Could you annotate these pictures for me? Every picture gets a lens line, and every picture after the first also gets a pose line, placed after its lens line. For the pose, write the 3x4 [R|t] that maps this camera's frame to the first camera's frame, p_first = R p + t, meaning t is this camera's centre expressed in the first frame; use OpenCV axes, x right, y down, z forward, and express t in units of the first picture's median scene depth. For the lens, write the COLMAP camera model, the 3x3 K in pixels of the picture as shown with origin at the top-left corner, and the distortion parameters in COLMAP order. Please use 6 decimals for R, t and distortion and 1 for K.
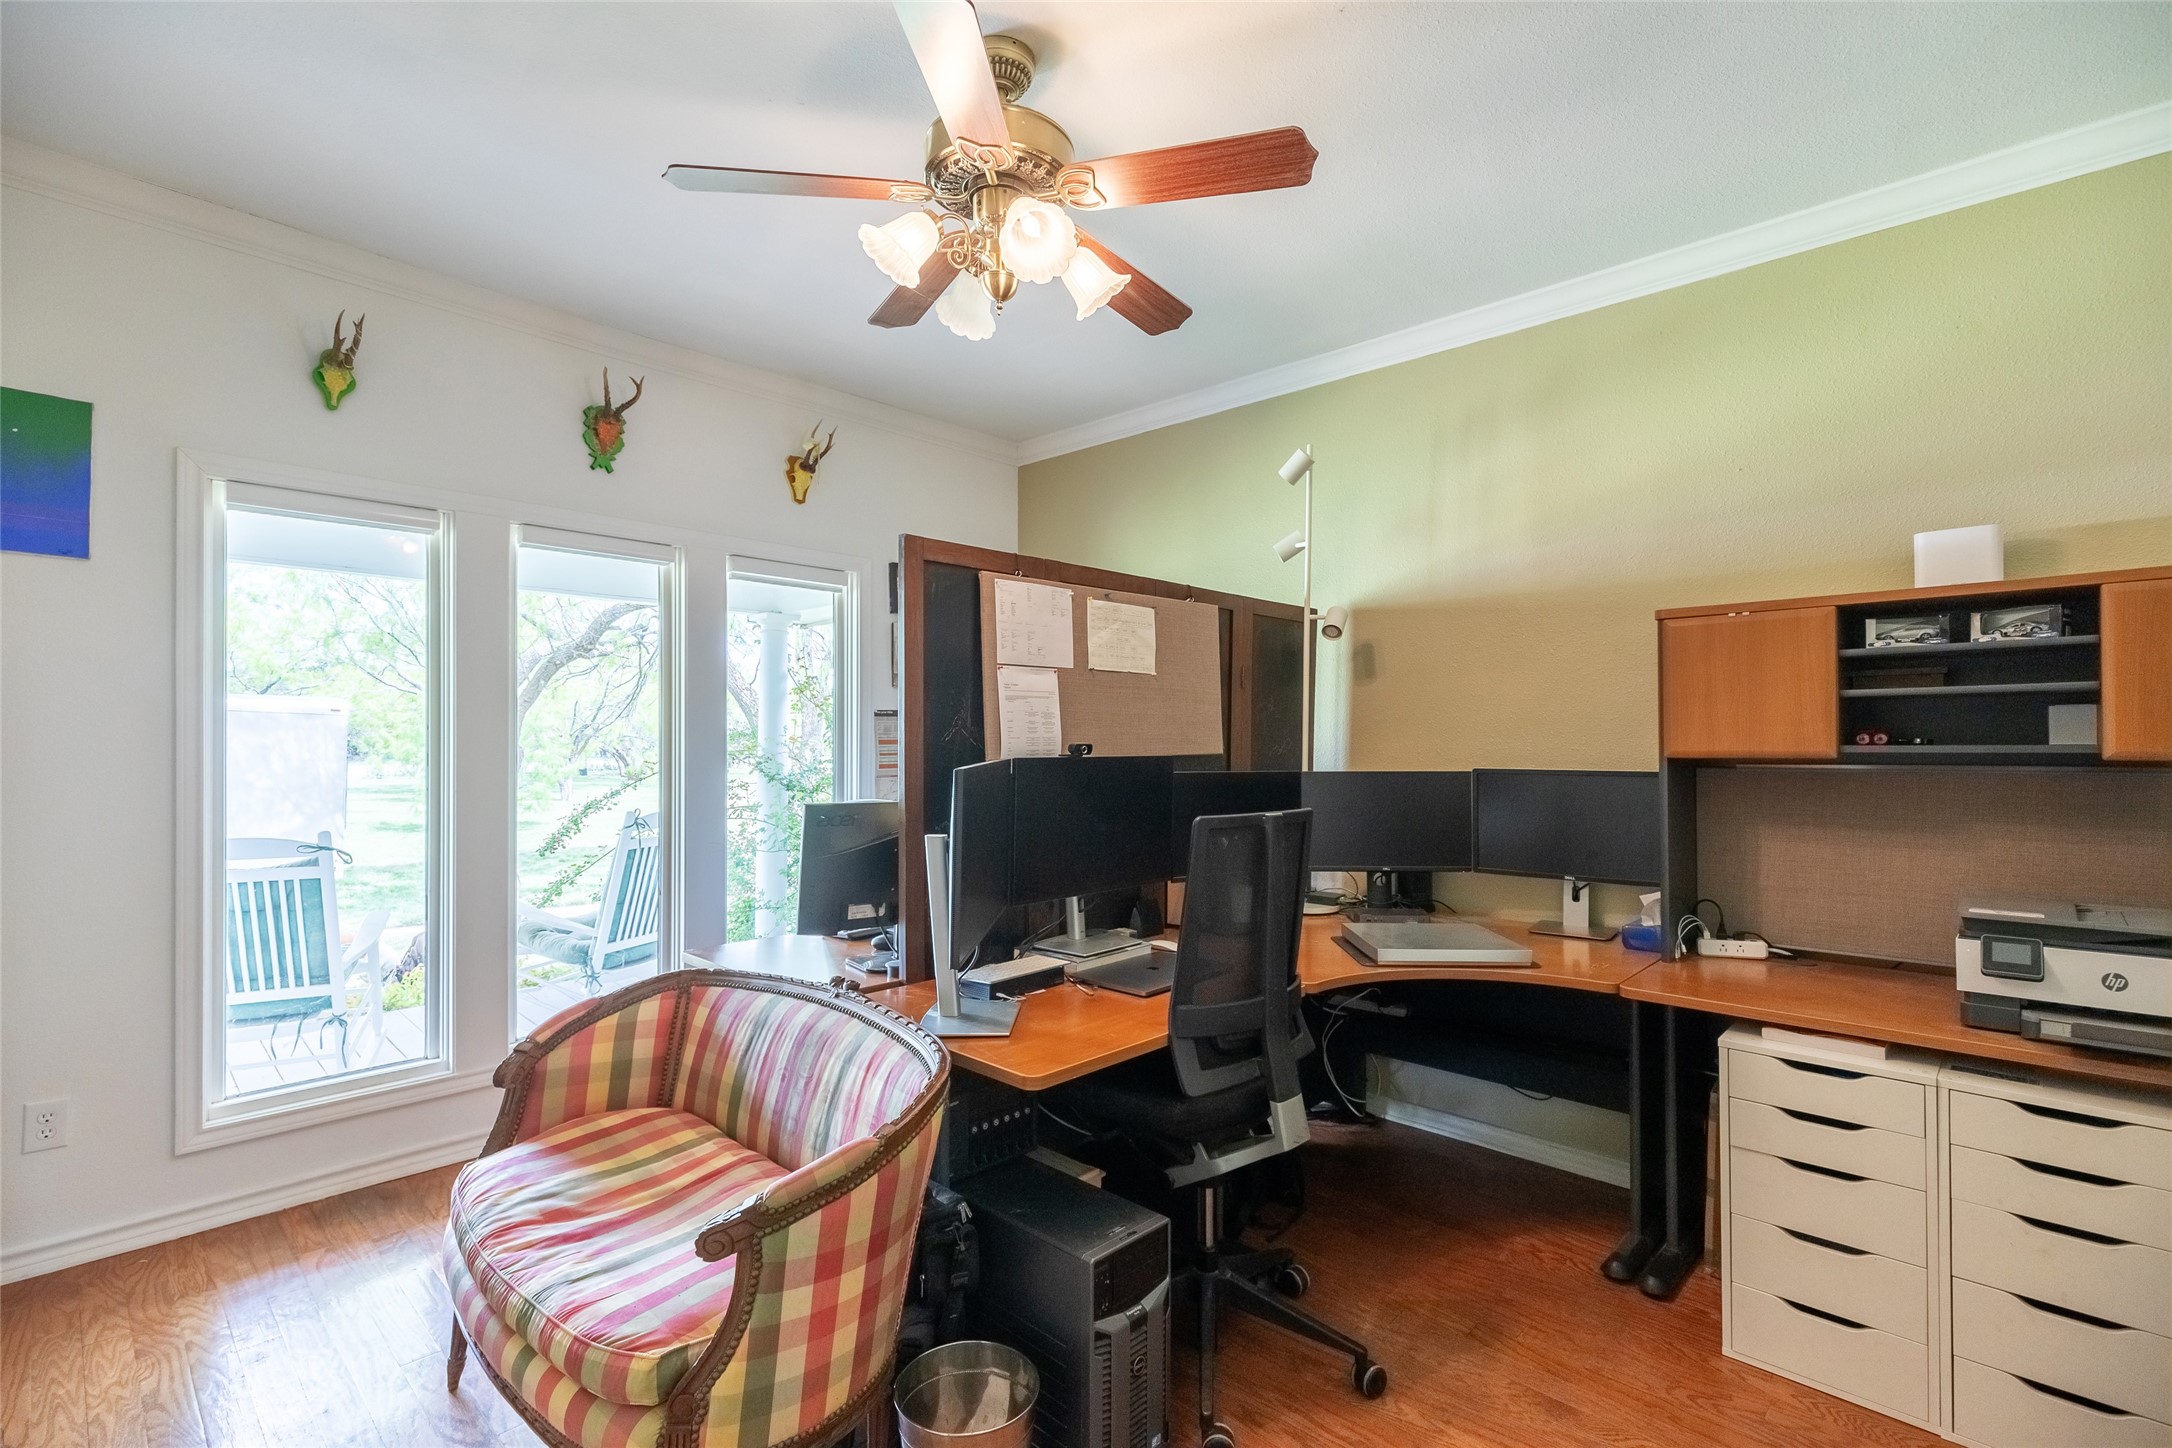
lens RADIAL K [[982.2, 0, 1086.6], [0, 982.2, 706.9], [0, 0, 1]] dist [0.006761, -0.001071]
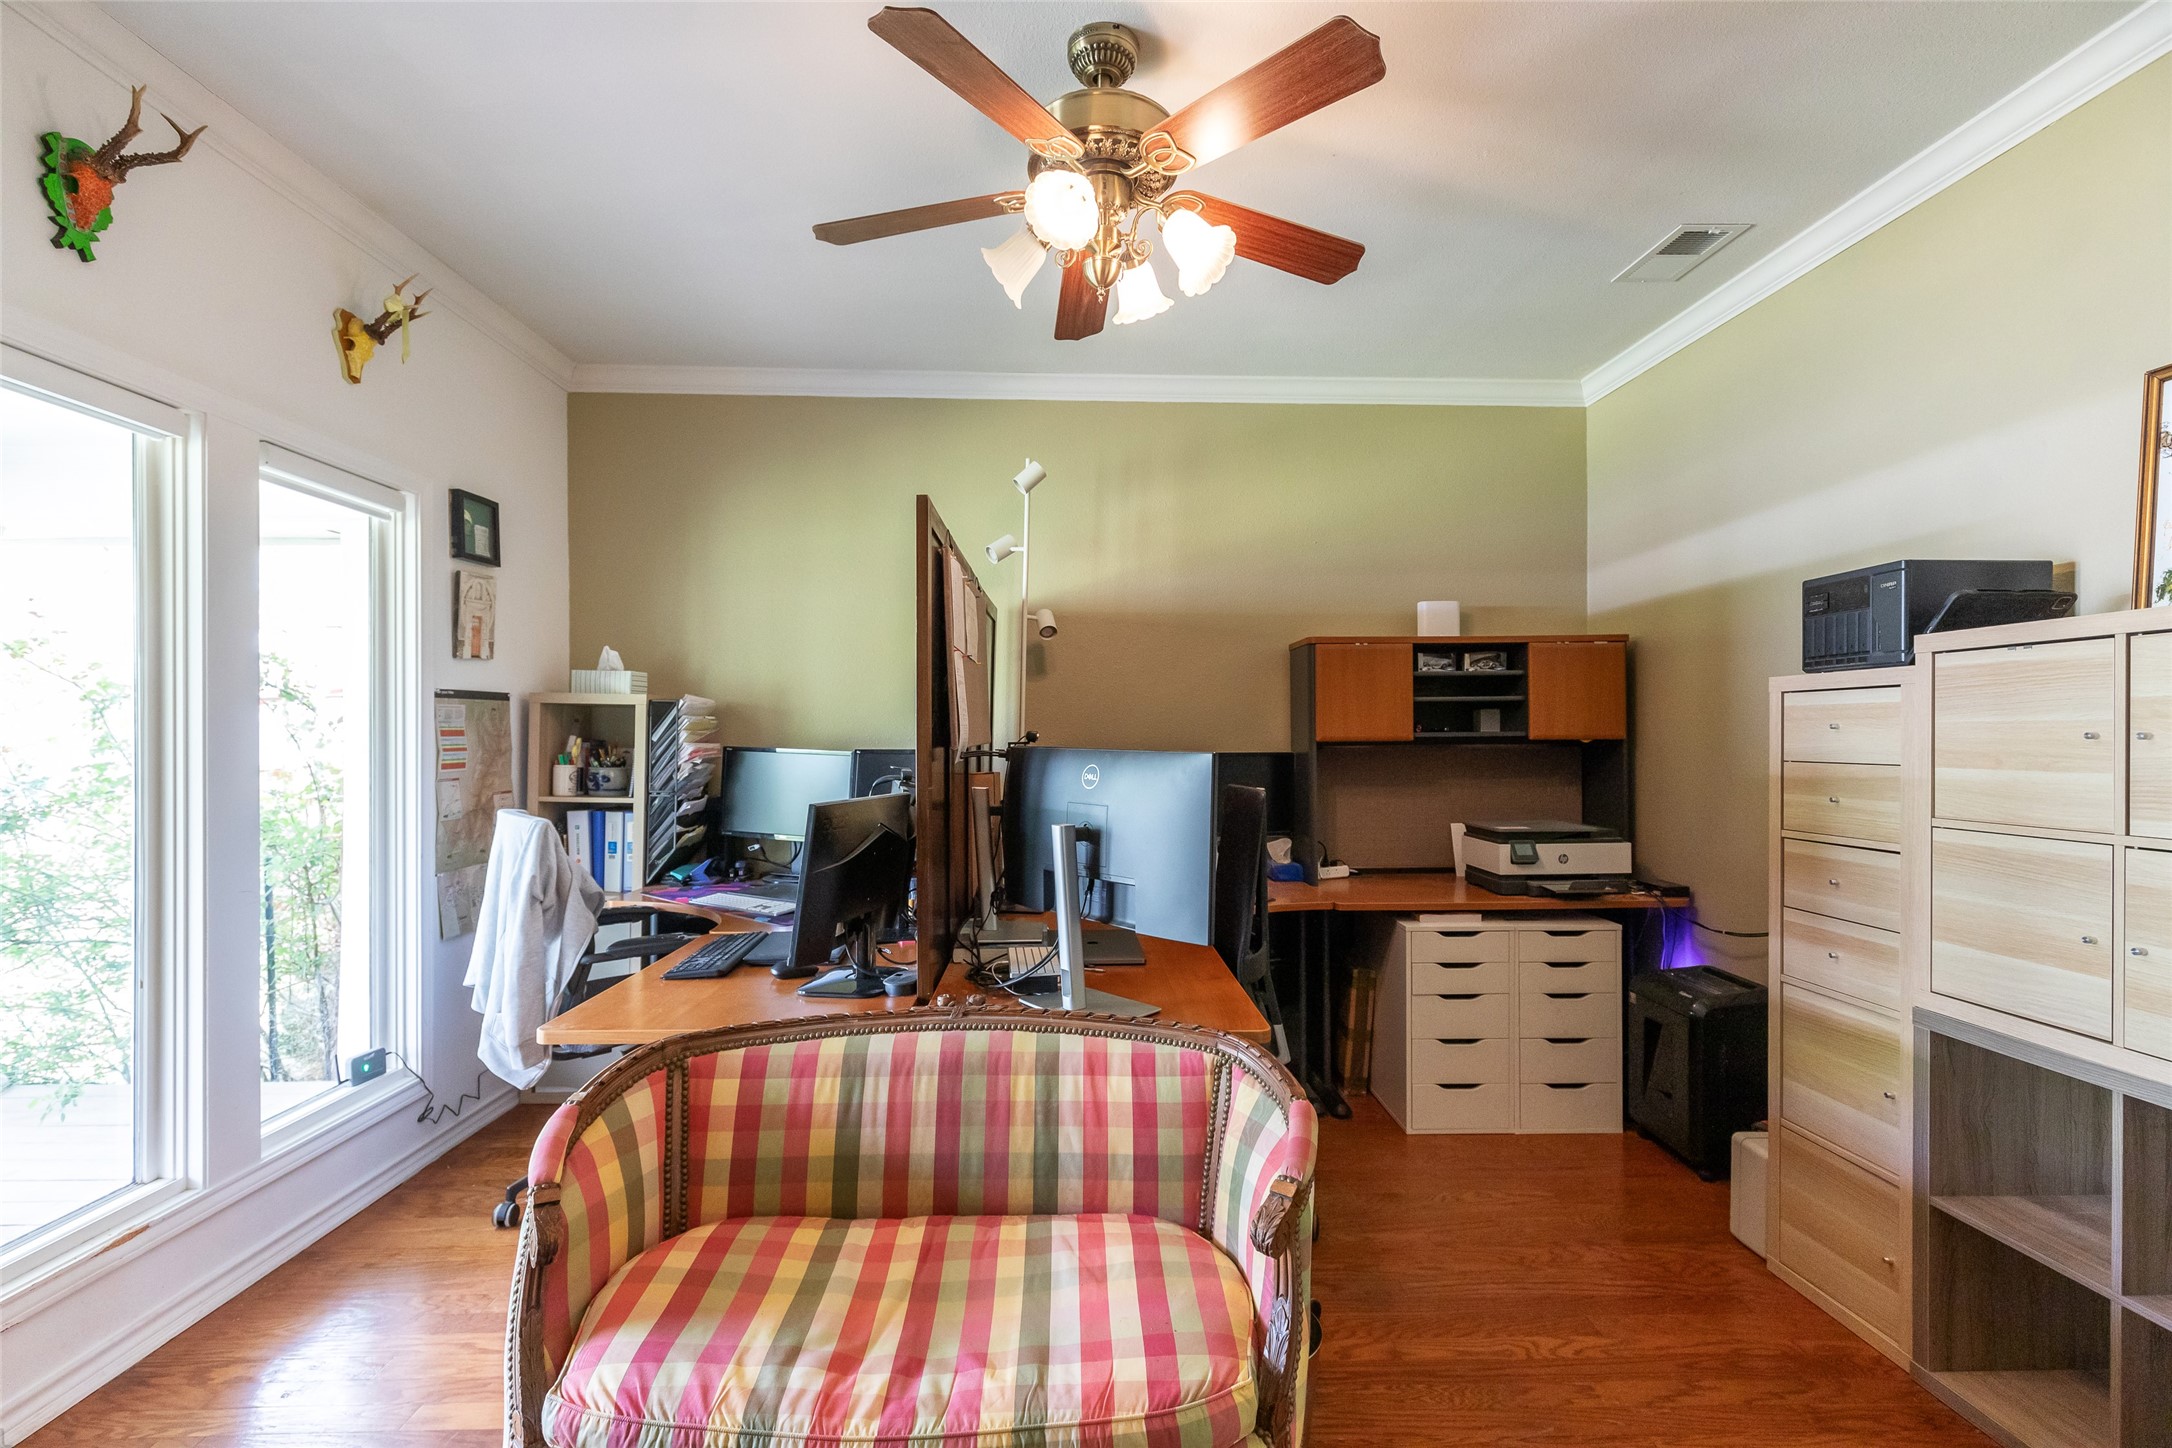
lens RADIAL K [[982.2, 0, 1086.6], [0, 982.2, 706.9], [0, 0, 1]] dist [0.006761, -0.001071]
pose [[0.704531, 0.017468, 0.709458, -0.721243], [-0.022390, 0.999746, -0.002381, 0.014208], [-0.709320, -0.014207, 0.704744, 0.269204]]
